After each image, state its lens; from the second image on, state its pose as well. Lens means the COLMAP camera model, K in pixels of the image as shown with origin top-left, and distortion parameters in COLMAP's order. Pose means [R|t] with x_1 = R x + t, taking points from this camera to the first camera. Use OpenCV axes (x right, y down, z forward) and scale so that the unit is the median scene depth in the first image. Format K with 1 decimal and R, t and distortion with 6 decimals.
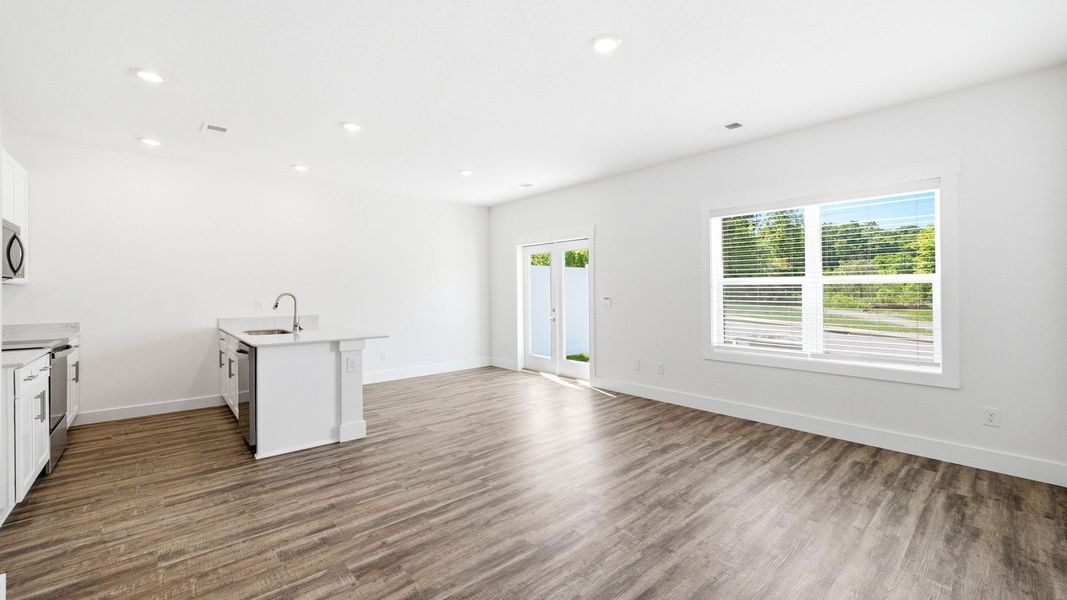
lens RADIAL K [[432.8, 0, 531.9], [0, 432.8, 288.8], [0, 0, 1]] dist [-0.001153, -0.000027]
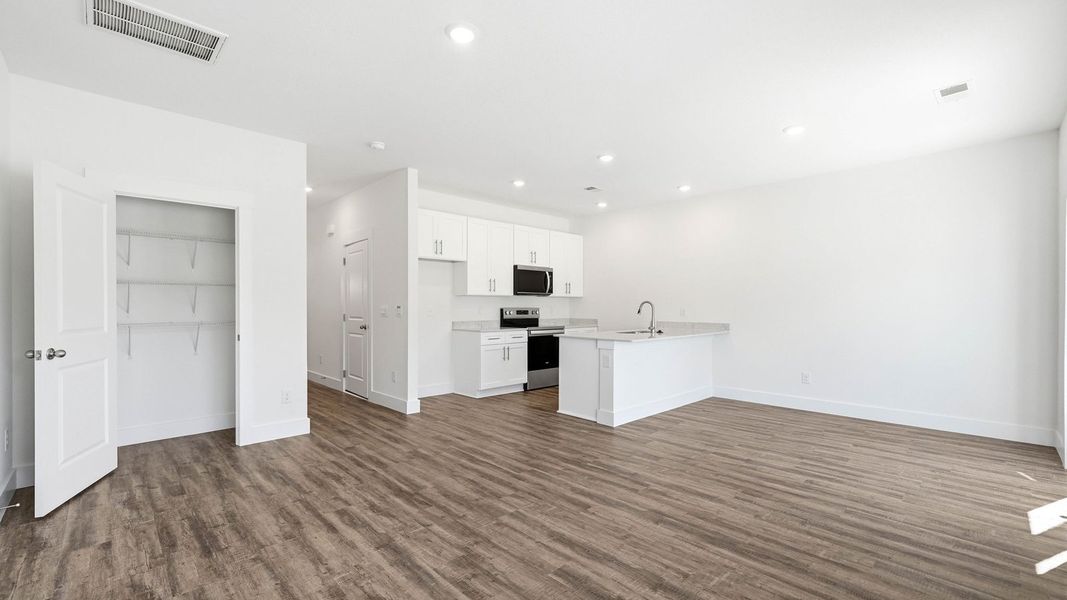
lens RADIAL K [[444.5, 0, 529.8], [0, 444.5, 298.1], [0, 0, 1]] dist [0.001176, 0.000318]
pose [[0.033487, -0.014877, -0.999328, 0.928083], [0.005793, 0.999875, -0.014691, 0.024873], [0.999422, -0.005297, 0.033569, 0.887185]]
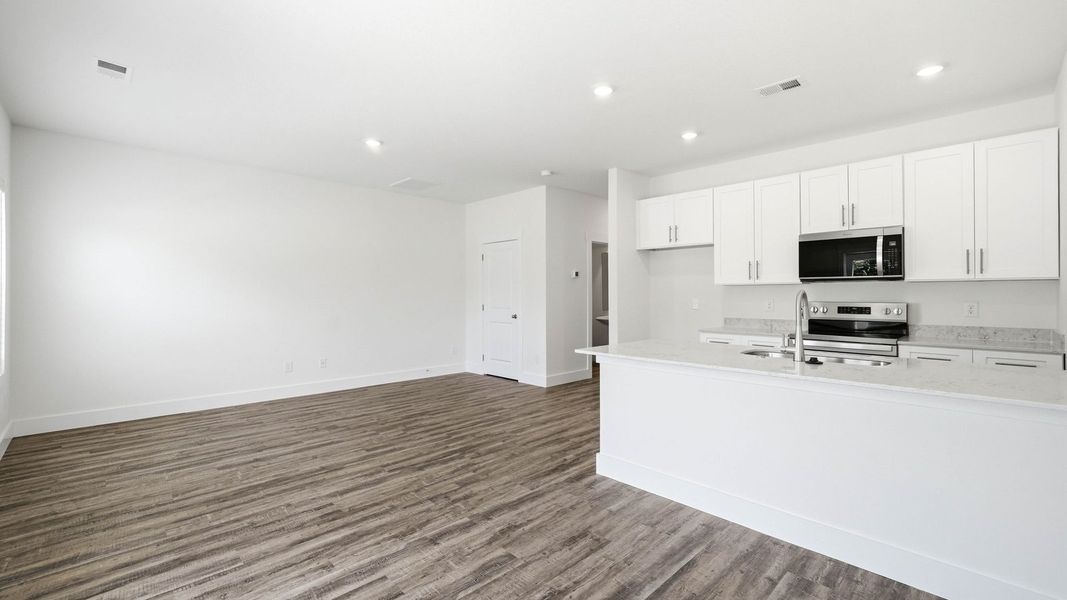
lens RADIAL K [[444.5, 0, 529.8], [0, 444.5, 298.1], [0, 0, 1]] dist [0.001176, 0.000318]
pose [[-0.998829, 0.002750, -0.048303, -0.266092], [0.002902, 0.999991, -0.003077, 0.028766], [0.048294, -0.003214, -0.998828, 2.160614]]
